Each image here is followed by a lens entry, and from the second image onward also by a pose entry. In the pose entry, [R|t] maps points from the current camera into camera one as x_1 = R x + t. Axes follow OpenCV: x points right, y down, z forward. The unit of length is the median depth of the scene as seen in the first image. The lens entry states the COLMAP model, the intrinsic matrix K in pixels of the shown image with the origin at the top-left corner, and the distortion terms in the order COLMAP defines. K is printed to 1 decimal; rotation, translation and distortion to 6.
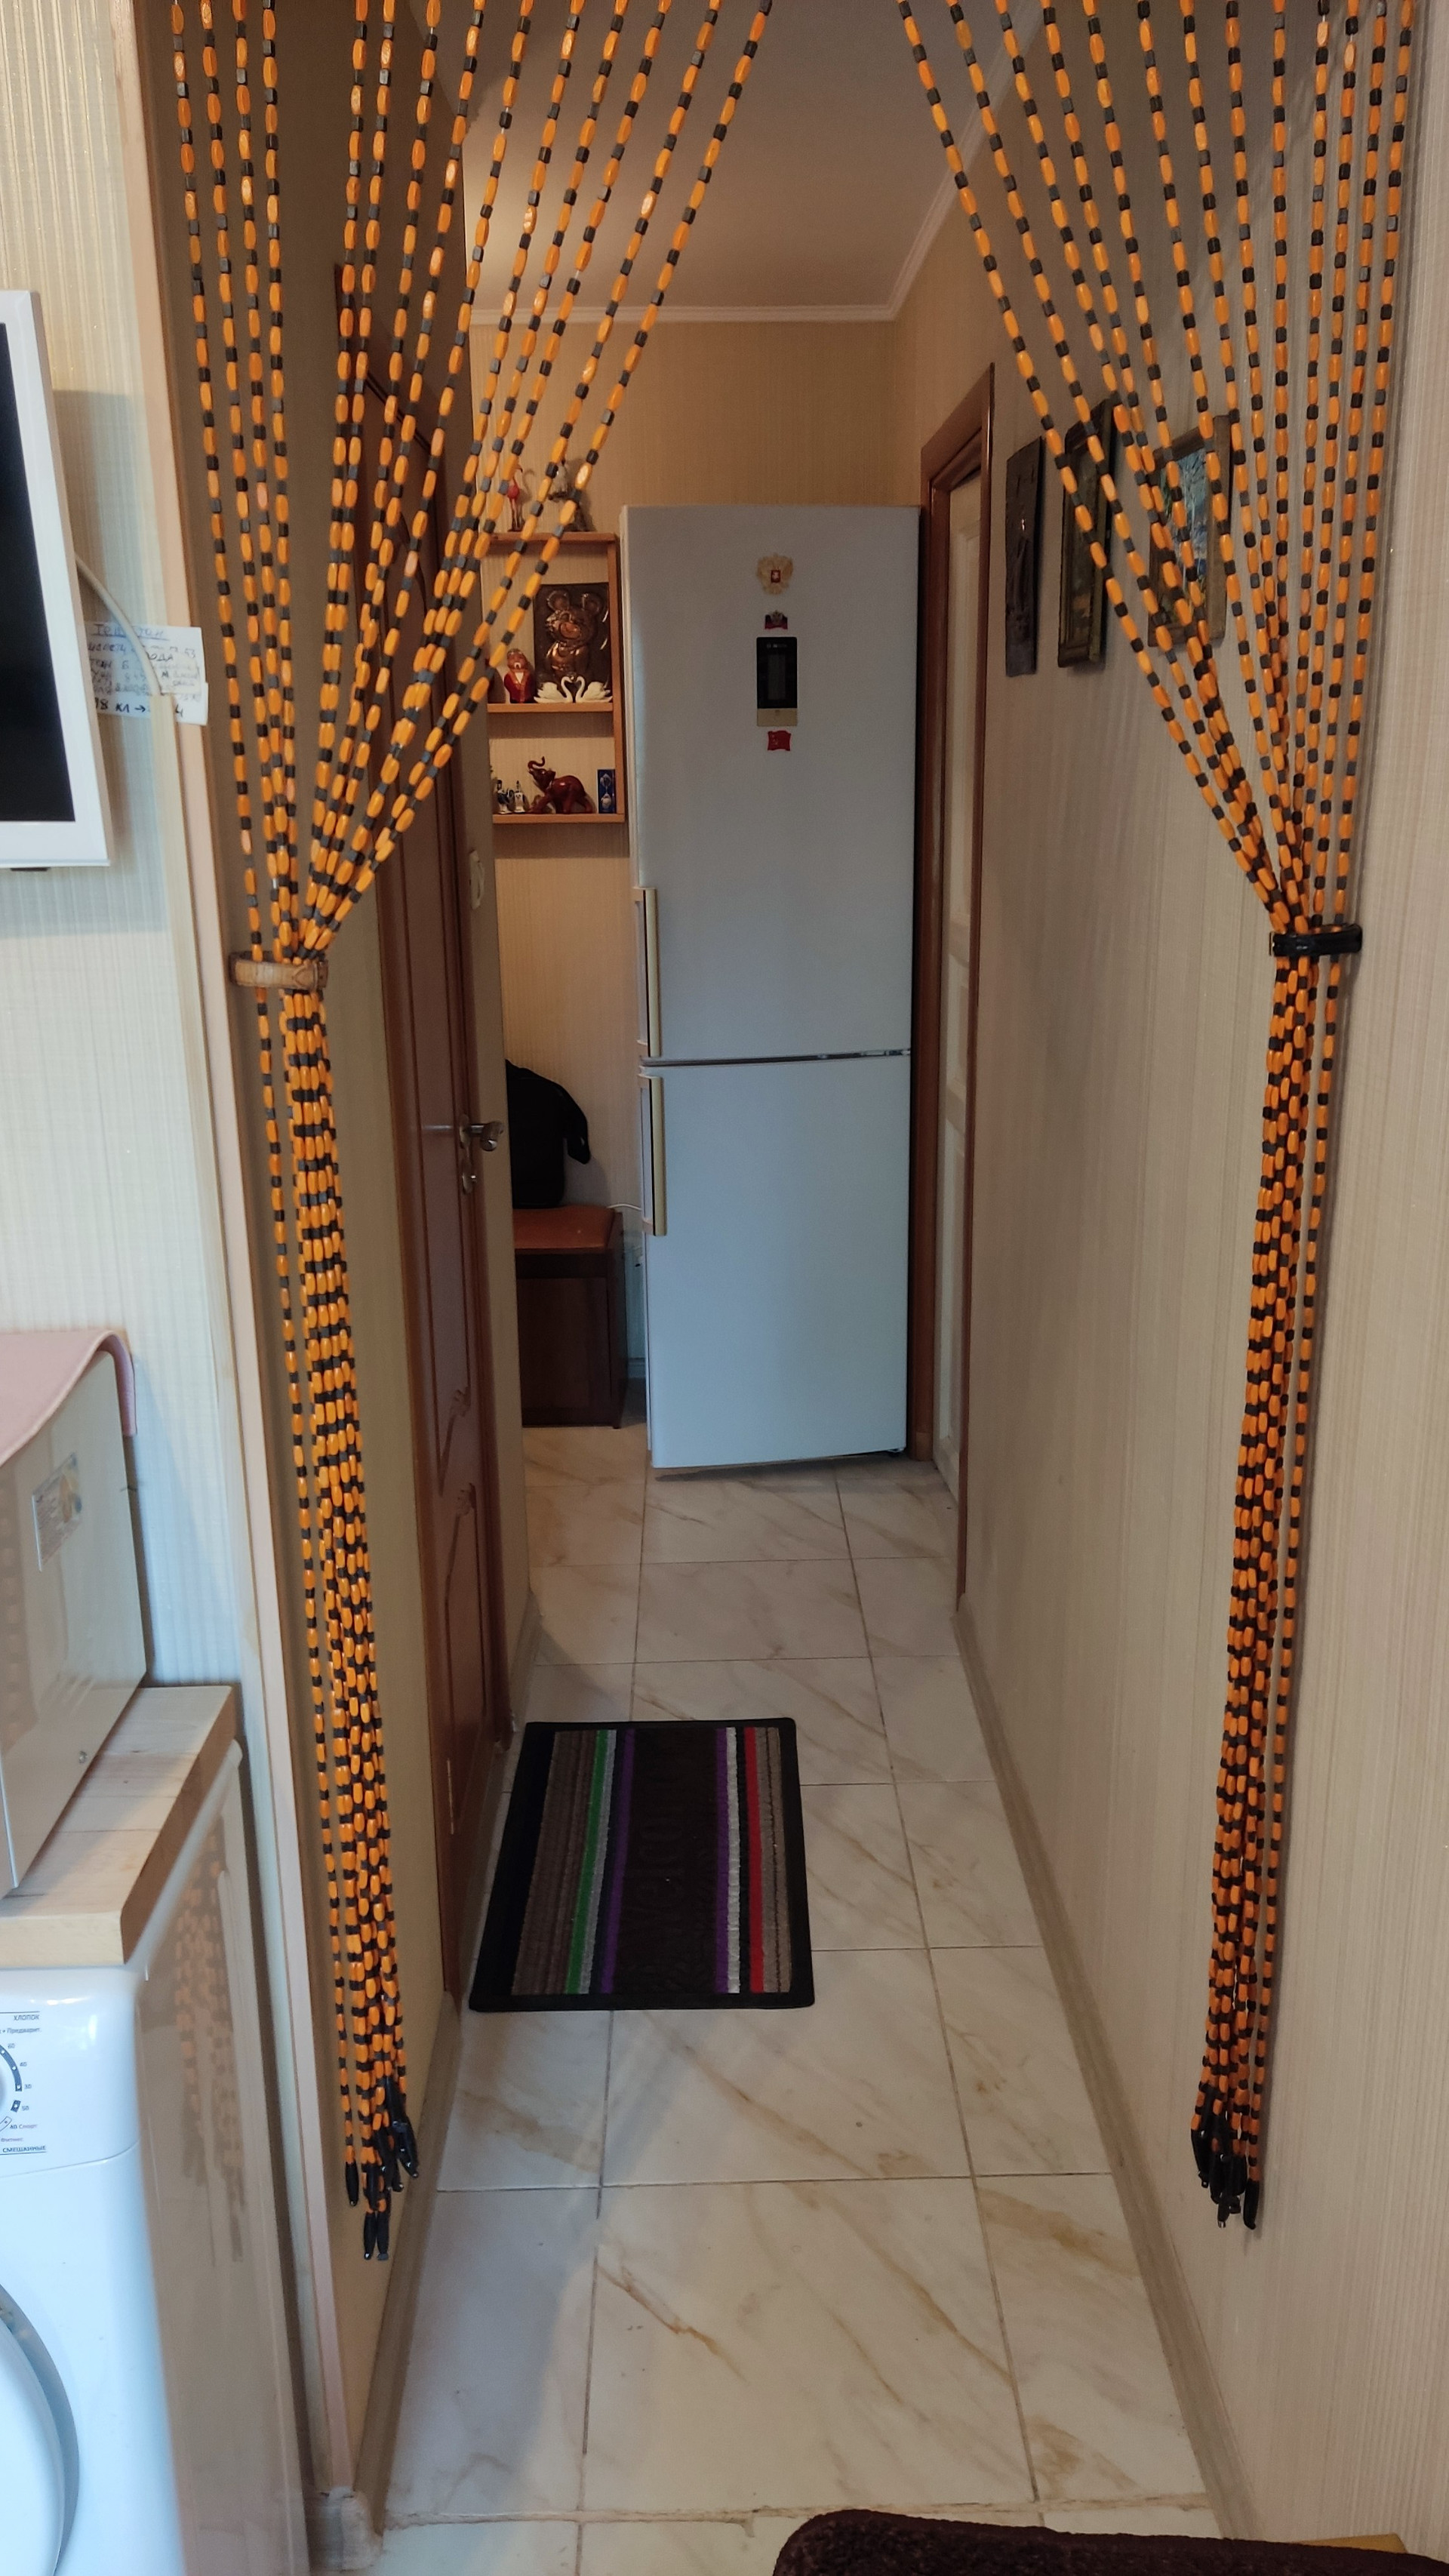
lens RADIAL K [[1905.7, 0, 726.9], [0, 1905.7, 1286.4], [0, 0, 1]] dist [0.003195, 0.000398]
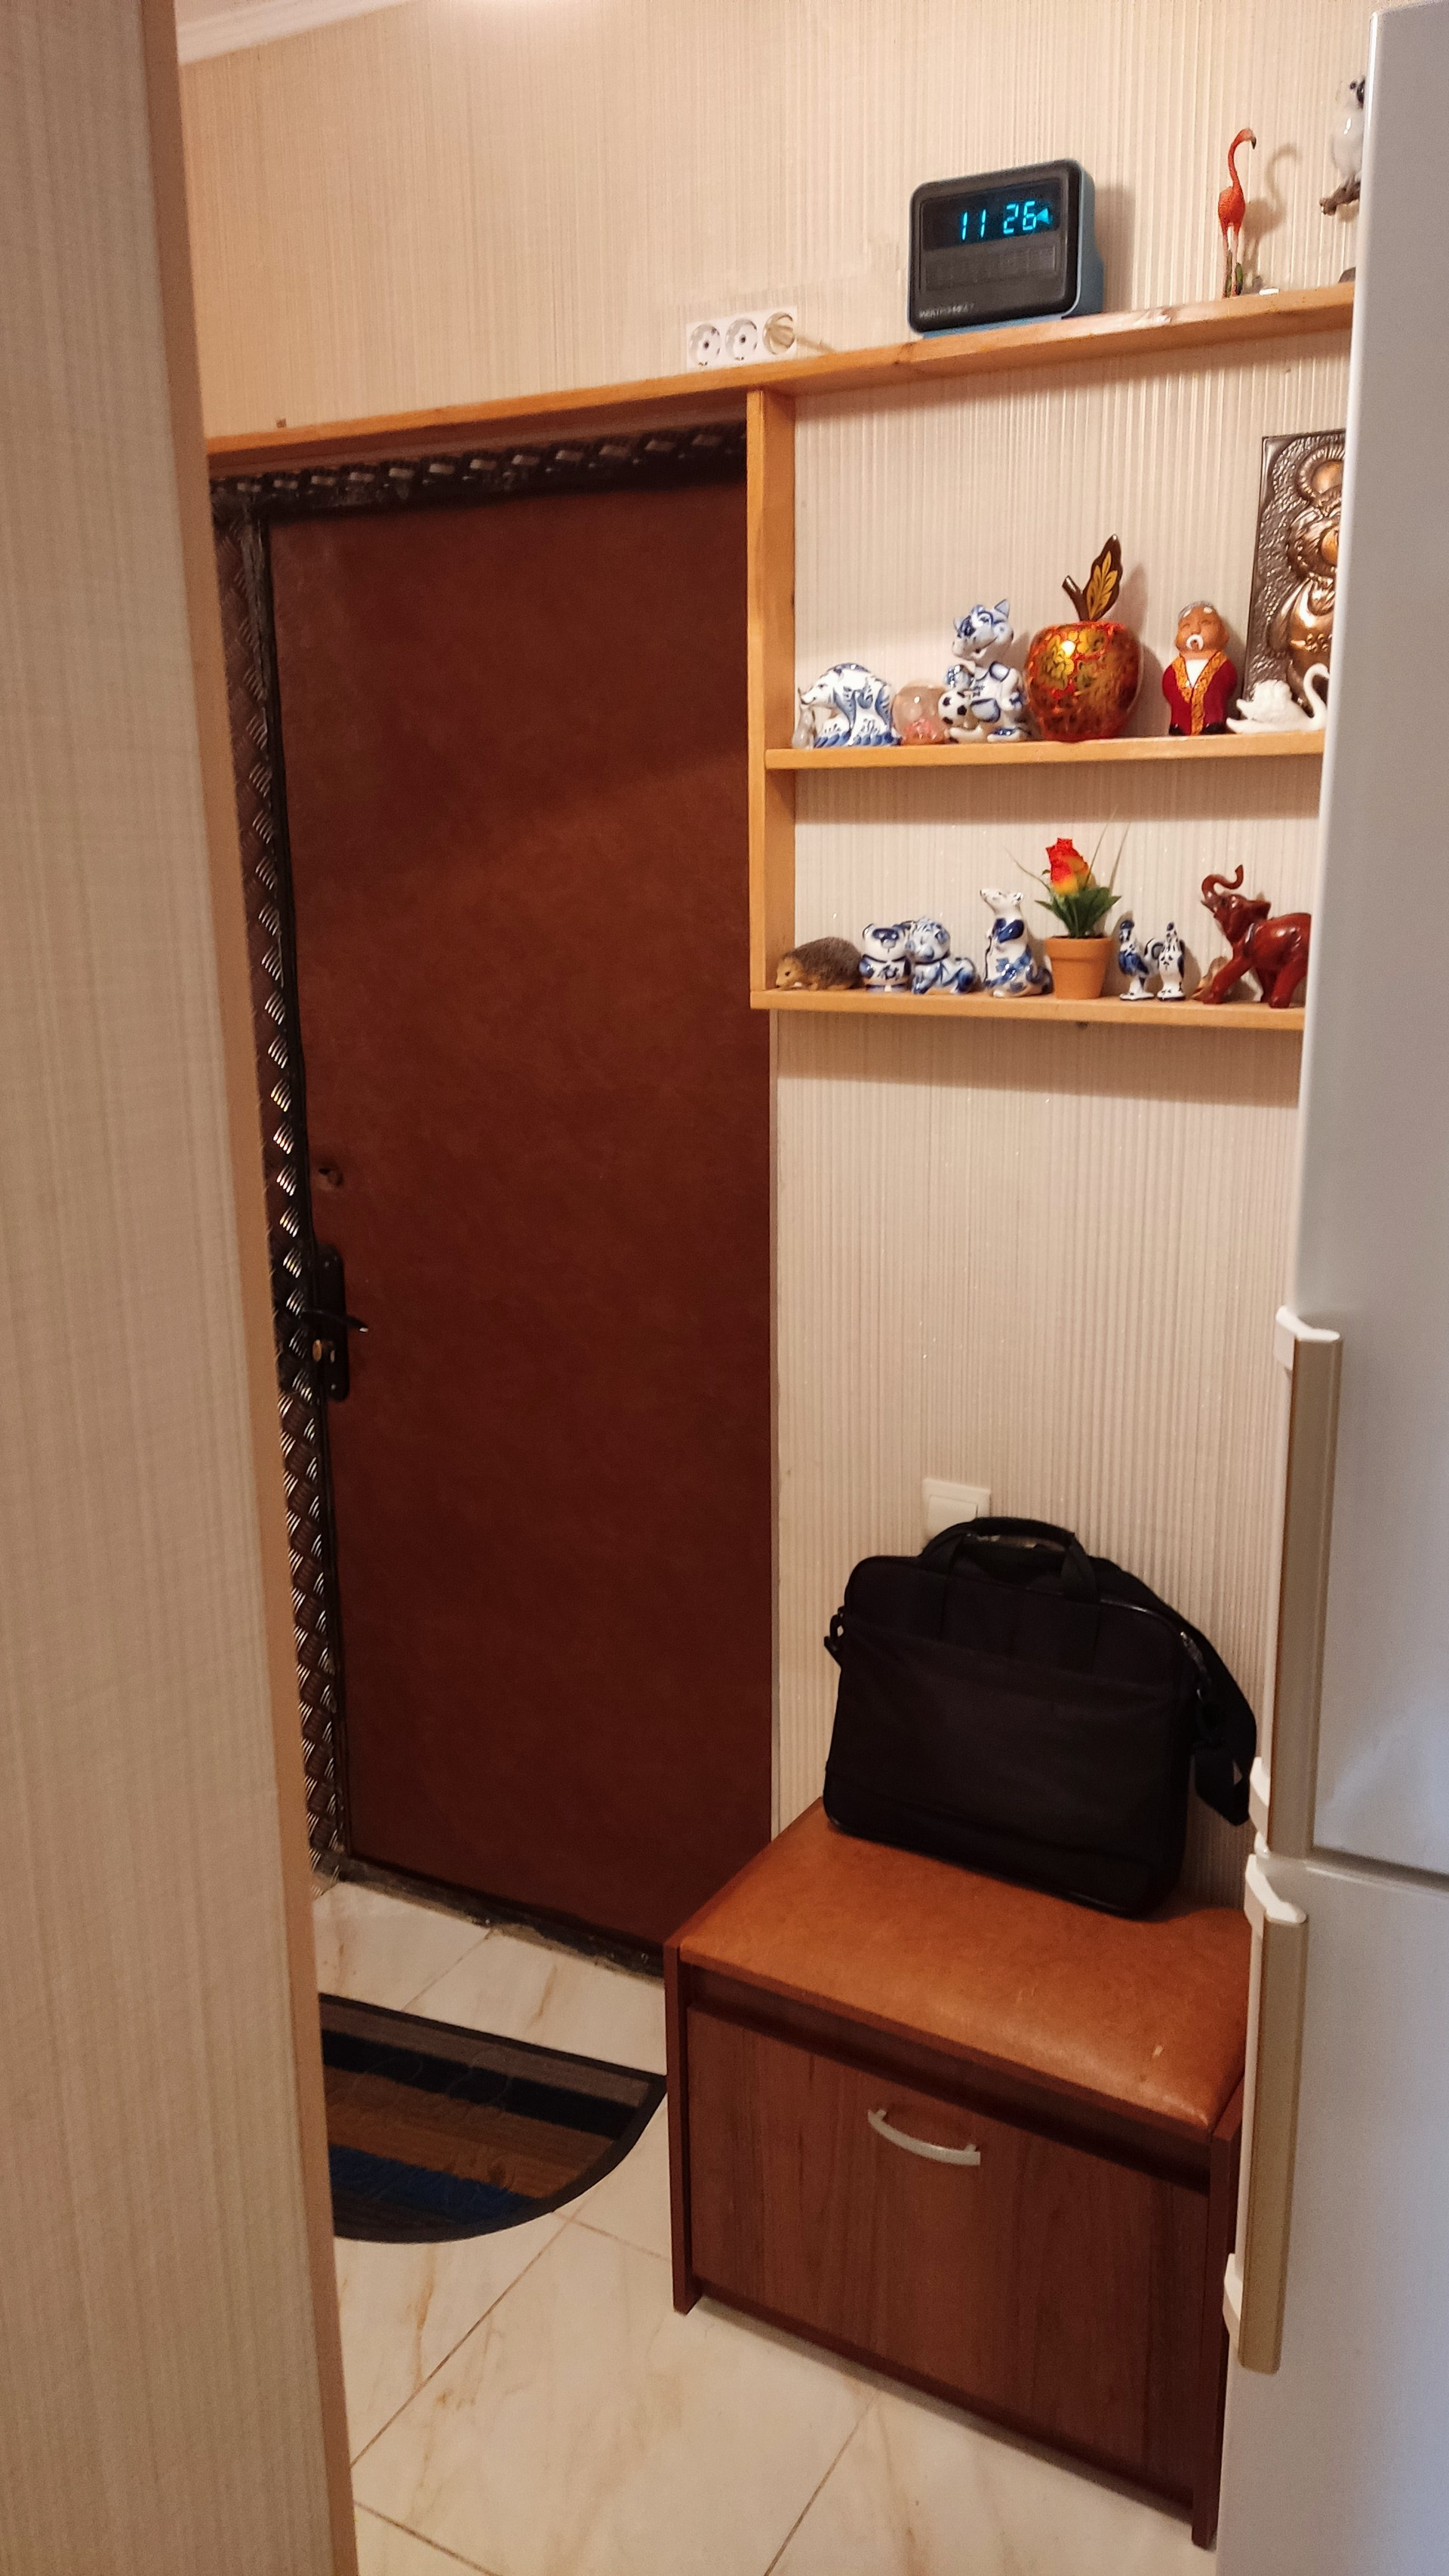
lens RADIAL K [[1905.7, 0, 725.6], [0, 1905.7, 1288.6], [0, 0, 1]] dist [0.003195, 0.000398]
pose [[0.859883, 0.128789, -0.493978, 0.021090], [-0.139890, 0.990059, 0.014615, -0.180776], [0.490950, 0.056535, 0.869352, 0.604030]]
